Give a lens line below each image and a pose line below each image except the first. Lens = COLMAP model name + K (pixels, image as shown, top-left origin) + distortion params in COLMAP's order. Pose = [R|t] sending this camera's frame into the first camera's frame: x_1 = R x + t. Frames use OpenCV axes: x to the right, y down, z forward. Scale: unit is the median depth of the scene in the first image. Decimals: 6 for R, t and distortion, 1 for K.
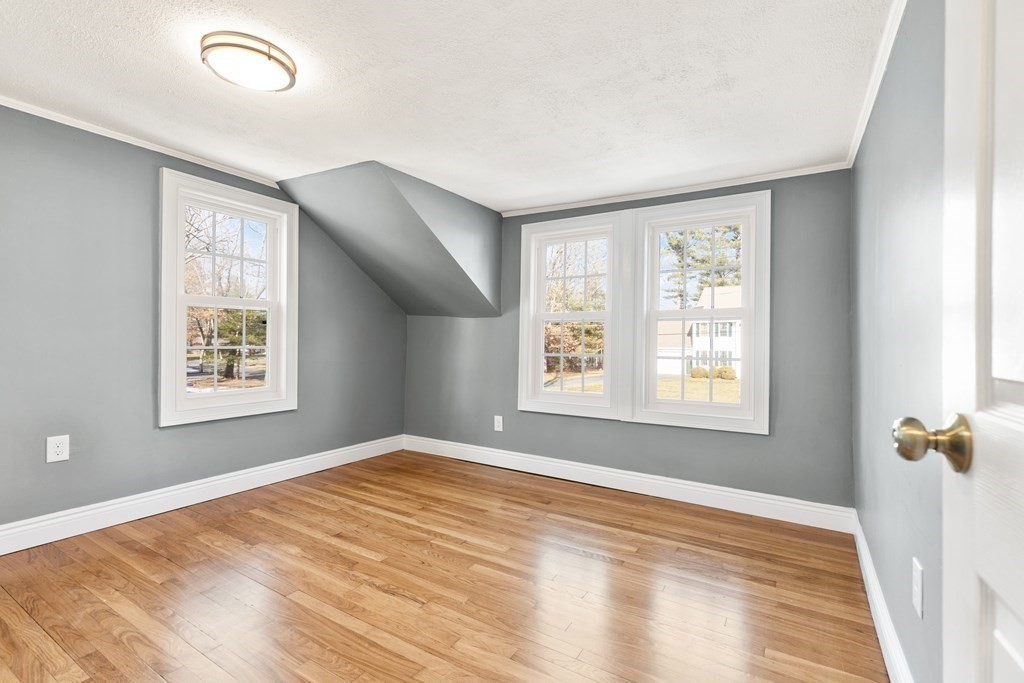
lens RADIAL K [[464.3, 0, 510.4], [0, 464.3, 336.3], [0, 0, 1]] dist [0.003895, 0.000438]
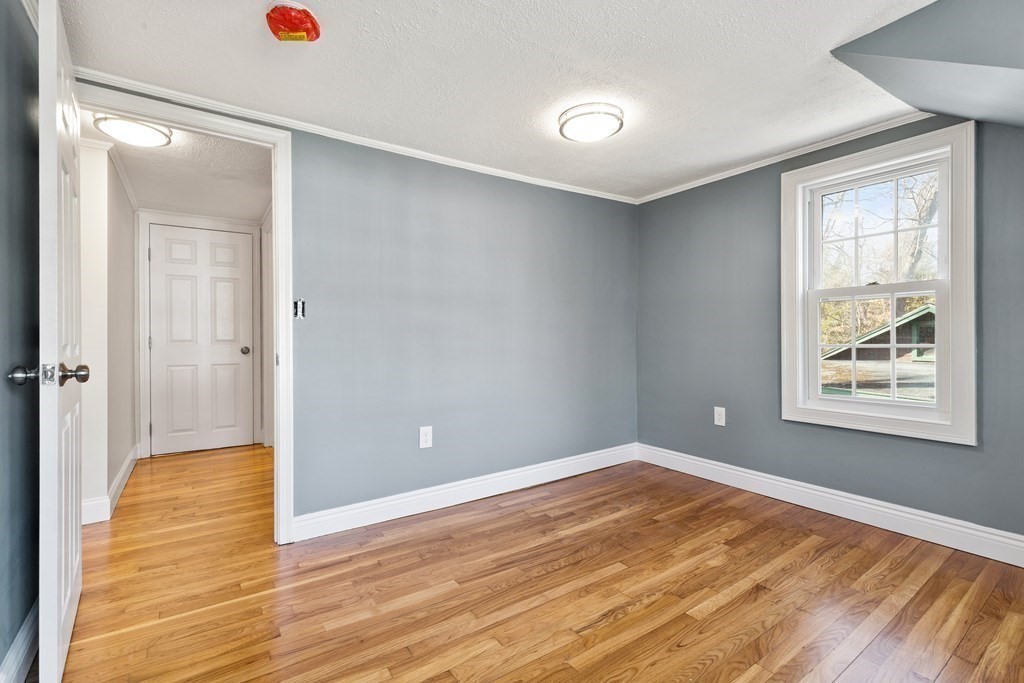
lens RADIAL K [[464.3, 0, 510.4], [0, 464.3, 336.3], [0, 0, 1]] dist [0.003895, 0.000438]
pose [[-0.407104, -0.009686, -0.913330, 0.523093], [0.007662, 0.999872, -0.014019, 0.018040], [0.913350, -0.012705, -0.406978, 0.964068]]
